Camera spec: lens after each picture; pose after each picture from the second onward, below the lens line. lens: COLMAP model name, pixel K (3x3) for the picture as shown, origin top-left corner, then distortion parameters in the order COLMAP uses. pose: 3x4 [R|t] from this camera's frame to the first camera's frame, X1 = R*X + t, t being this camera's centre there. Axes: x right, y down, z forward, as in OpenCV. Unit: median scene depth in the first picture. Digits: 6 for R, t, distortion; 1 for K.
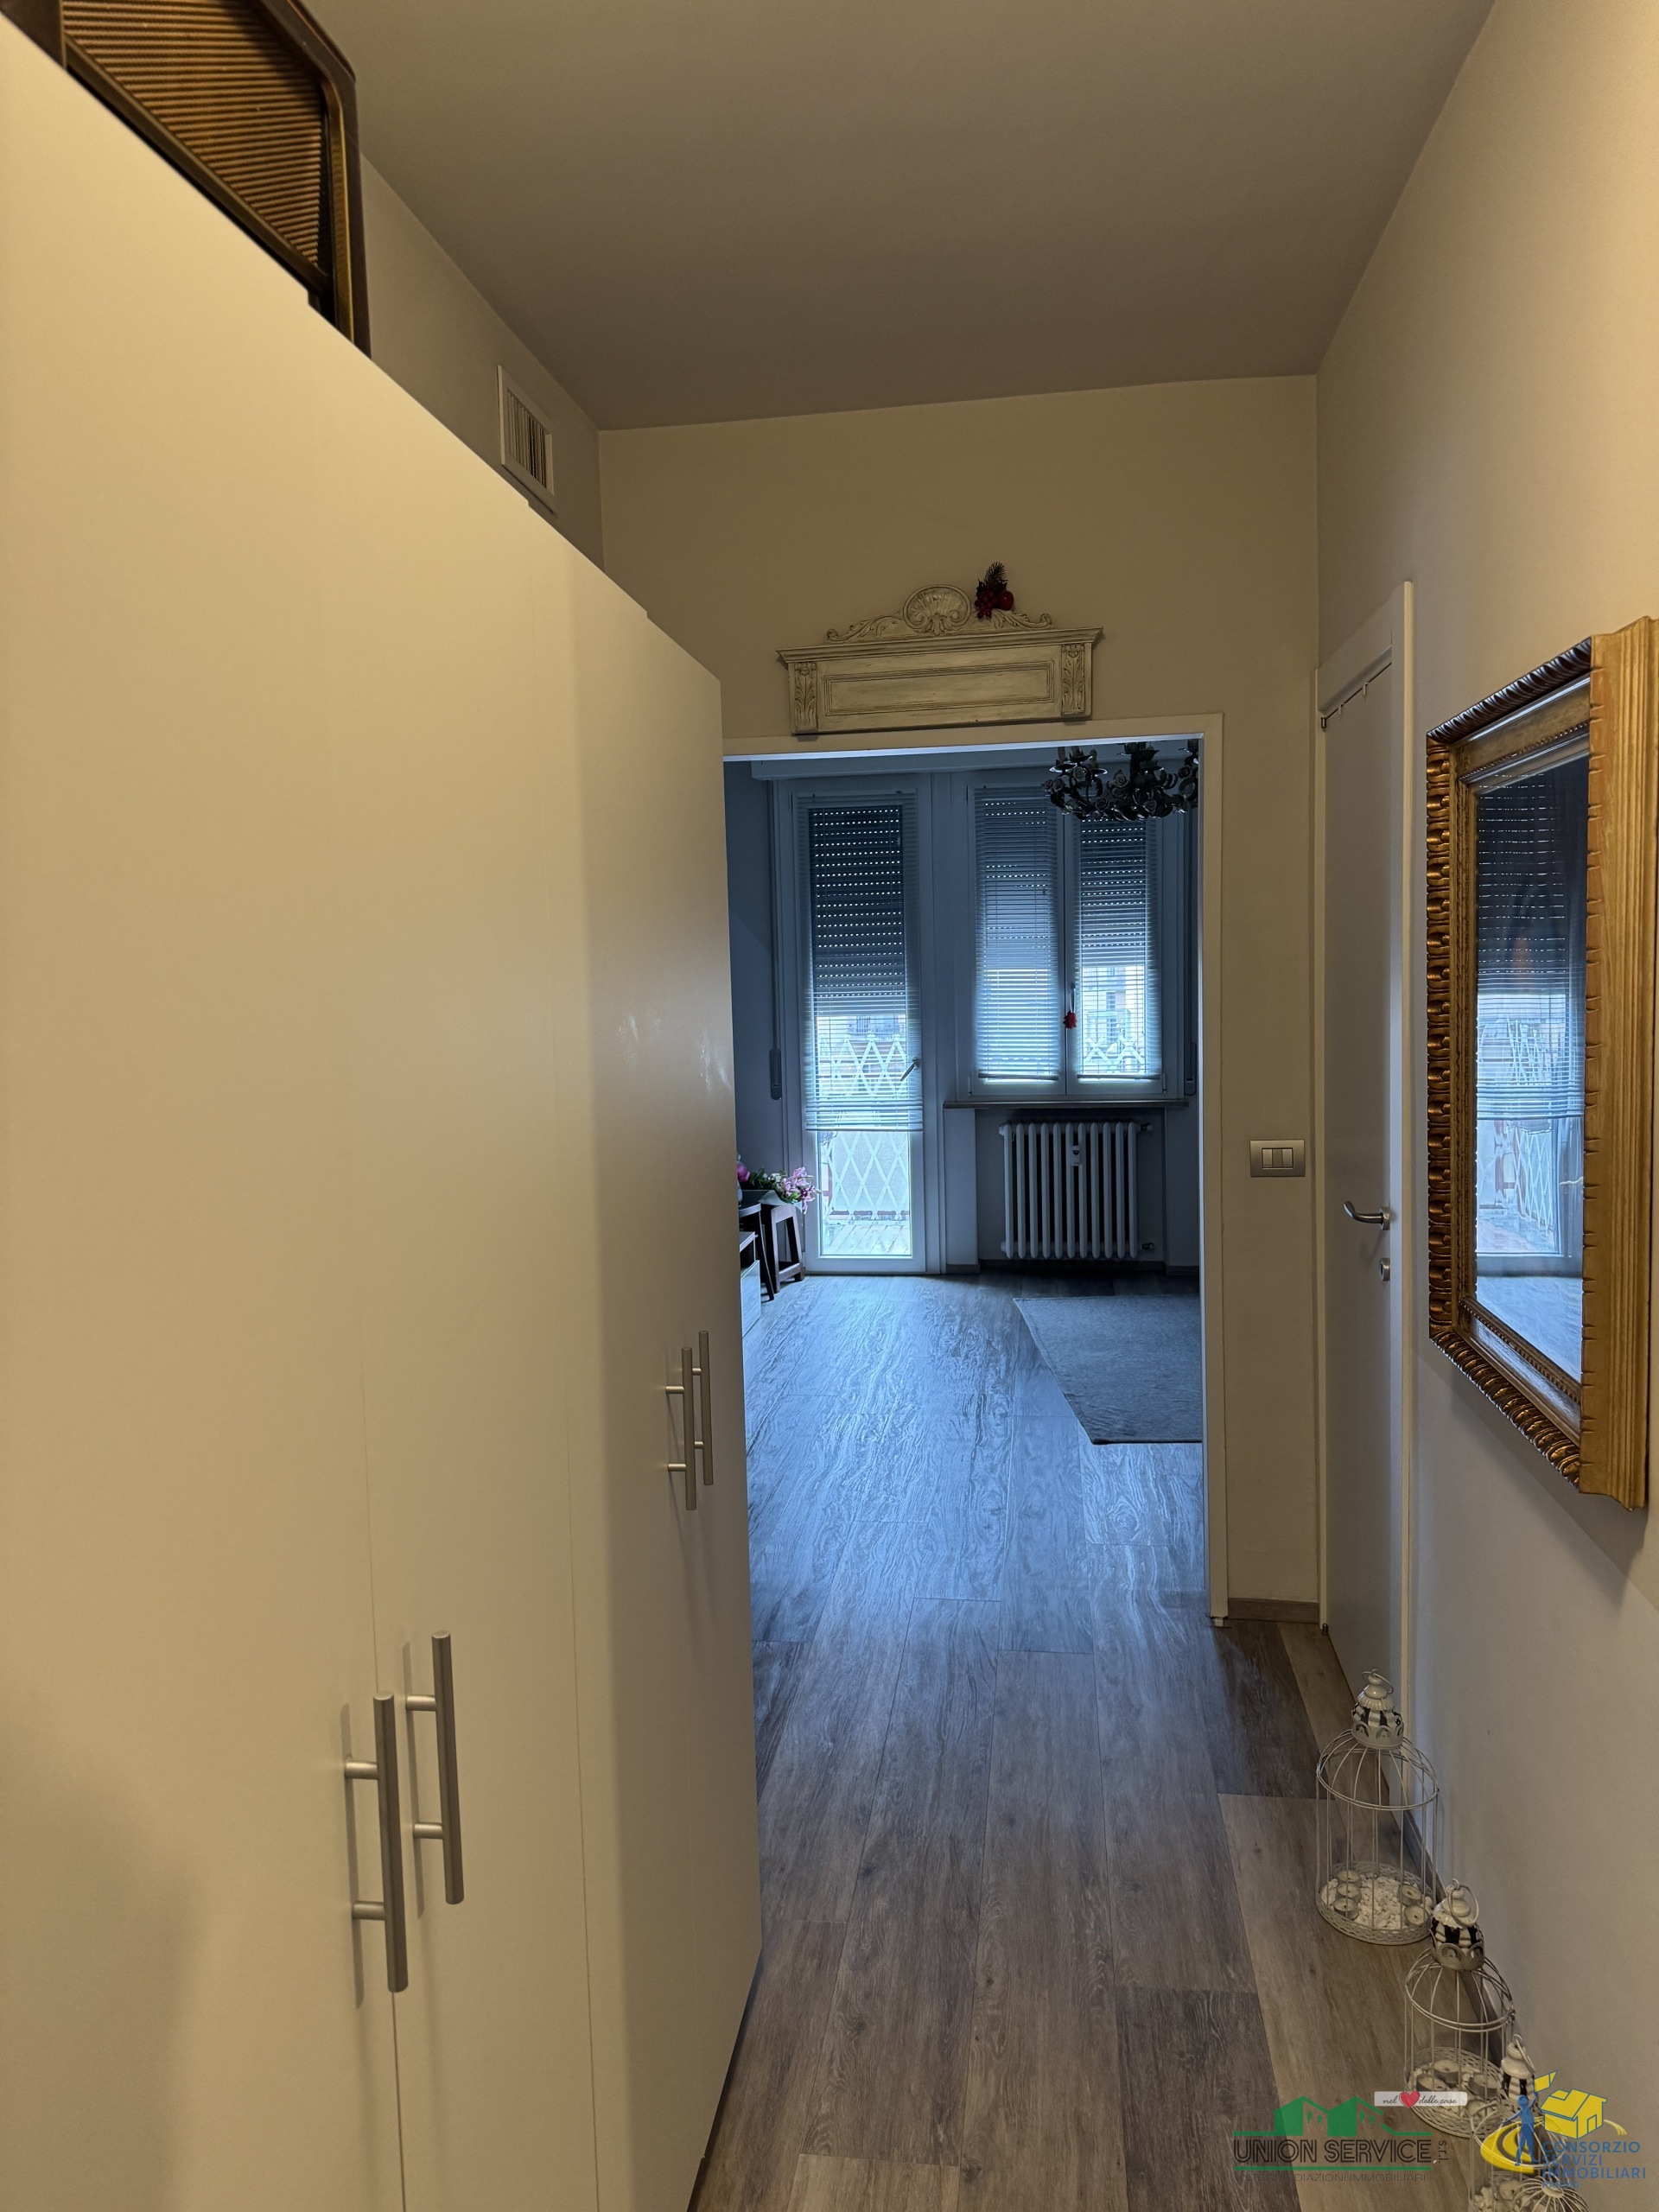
lens RADIAL K [[1527.2, 0, 829.5], [0, 1527.2, 1106.0], [0, 0, 1]] dist [-0.003742, -0.001456]
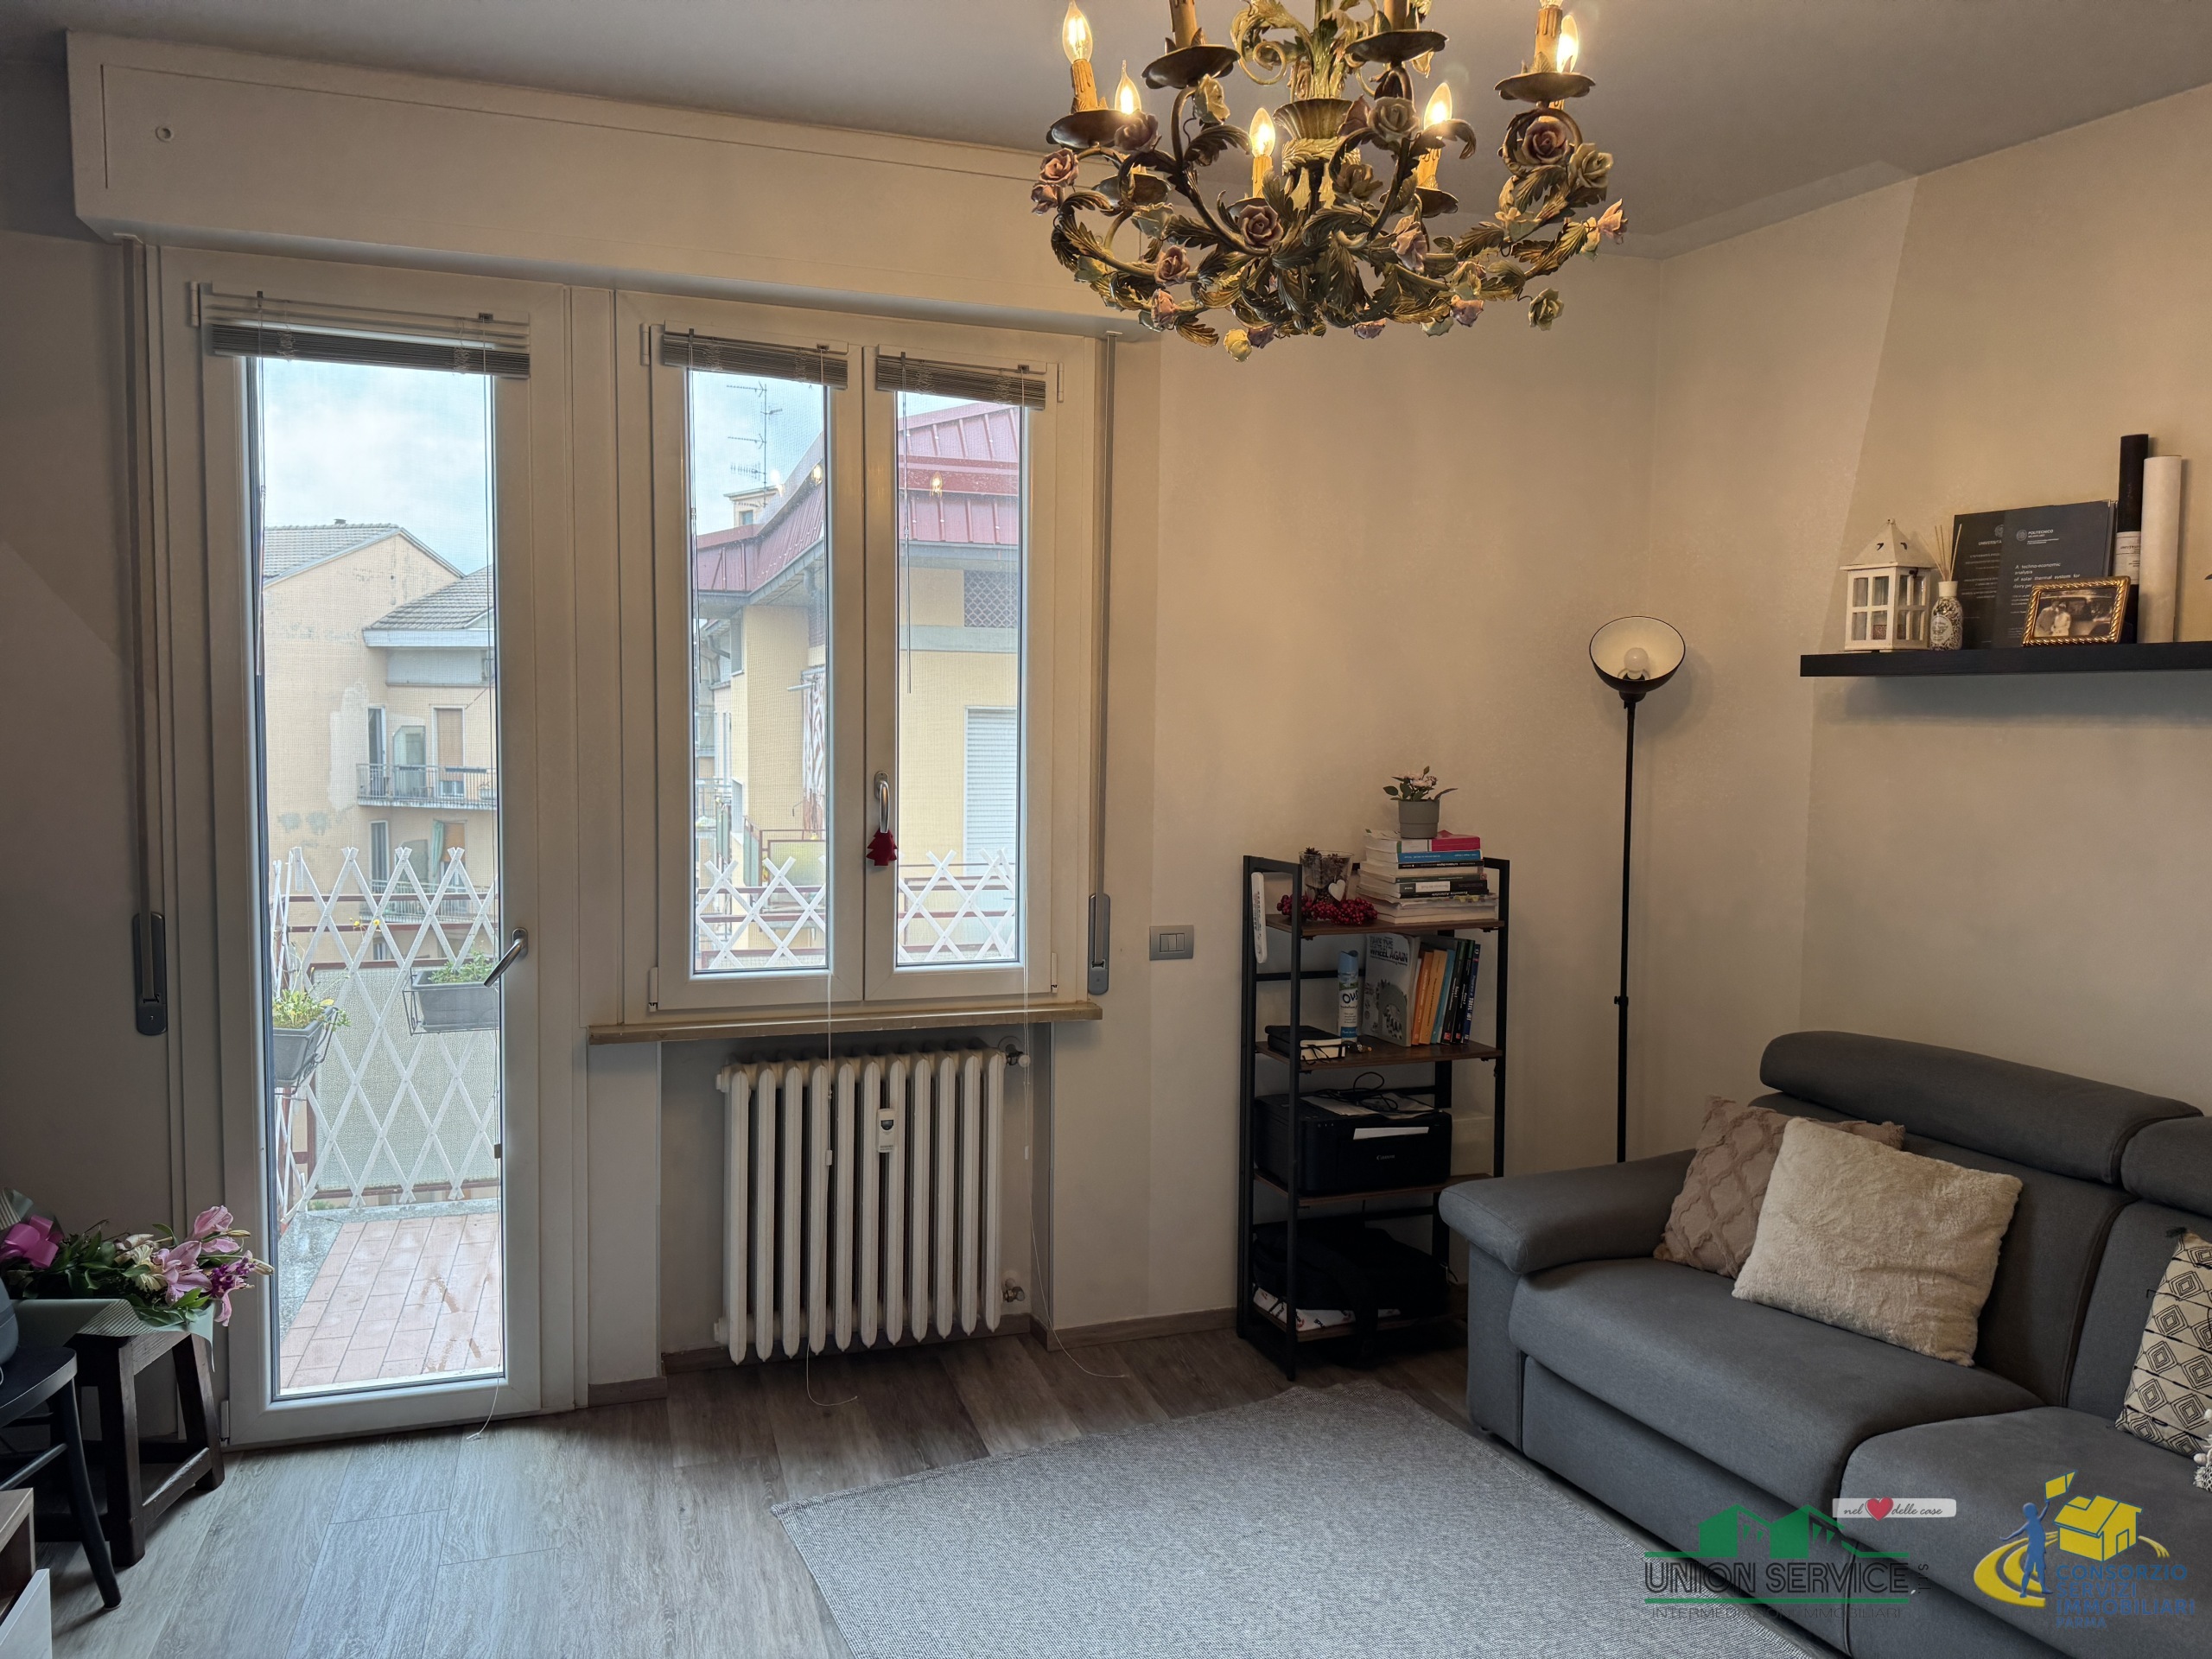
lens RADIAL K [[1527.2, 0, 1110.9], [0, 1527.2, 819.3], [0, 0, 1]] dist [-0.003742, -0.001456]
pose [[0.891951, 0.004888, 0.452107, 0.009944], [0.003494, 0.999837, -0.017703, -0.054537], [-0.452119, 0.017370, 0.891788, 0.545044]]
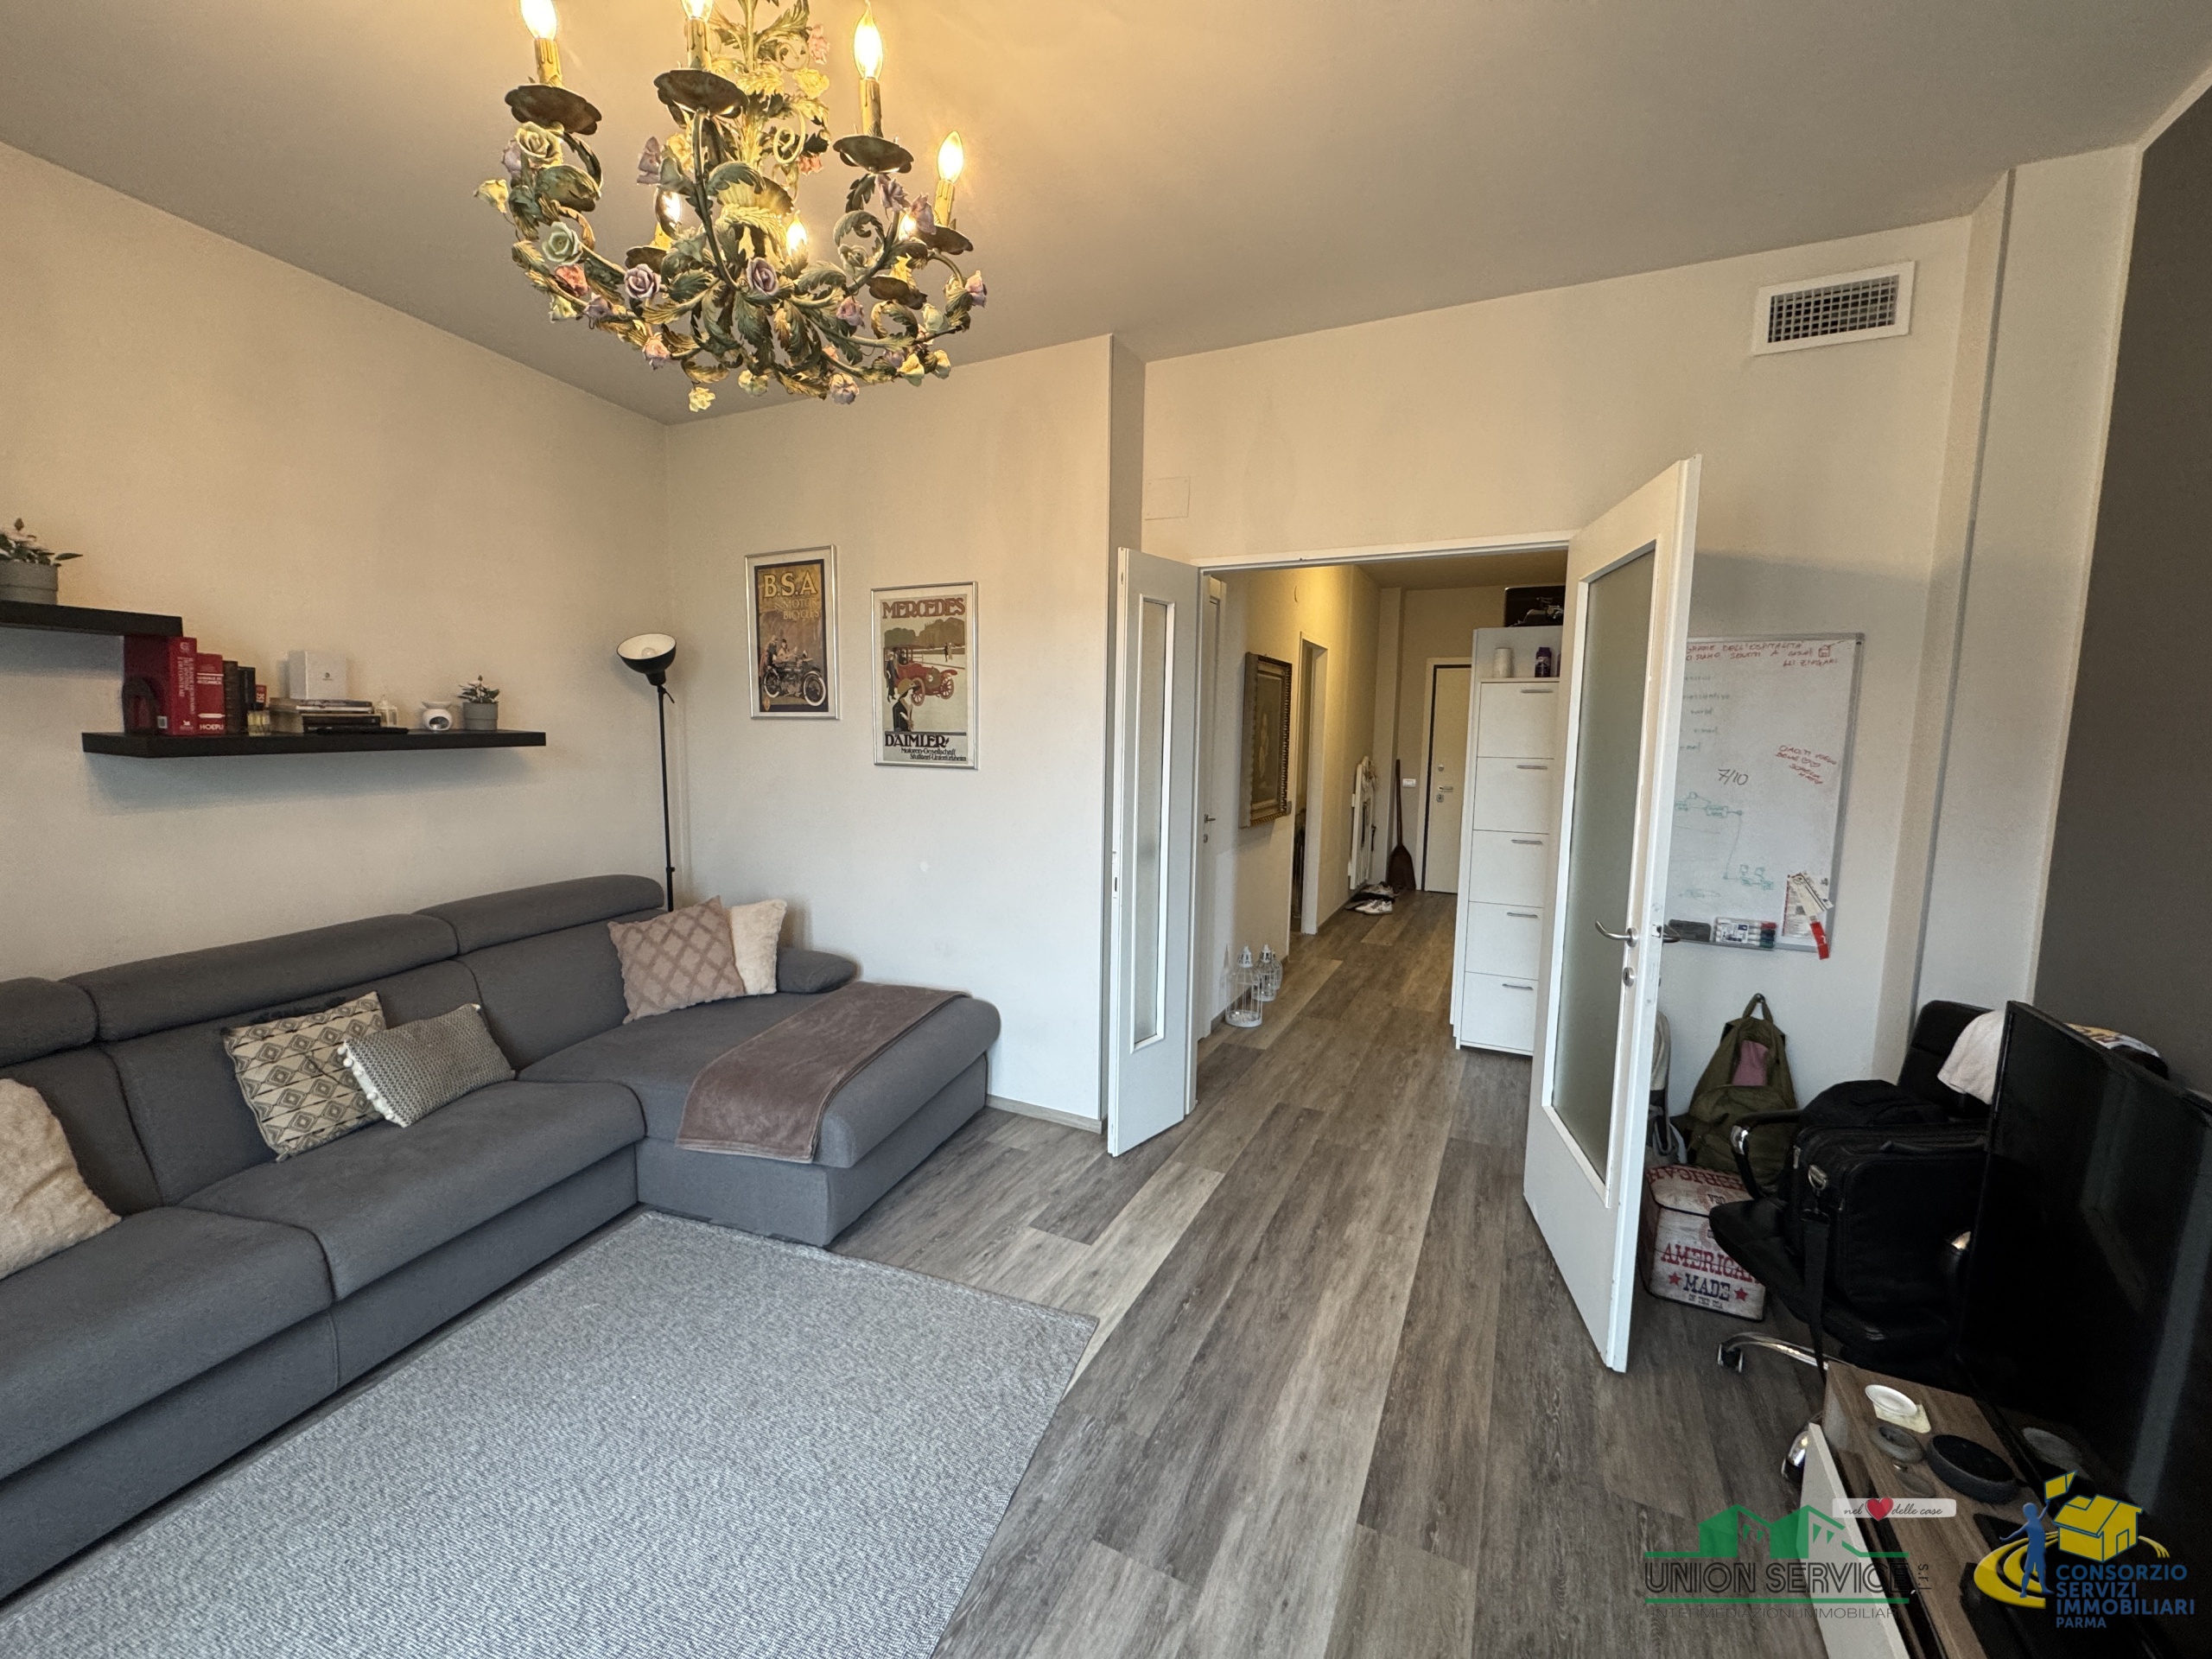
lens RADIAL K [[888.2, 0, 1106.0], [0, 888.2, 829.5], [0, 0, 1]] dist [0.001295, 0.000132]
pose [[-0.951691, -0.043214, 0.304001, 0.071099], [0.014261, 0.982758, 0.184344, -0.167684], [-0.306726, 0.179774, -0.934666, 2.196055]]
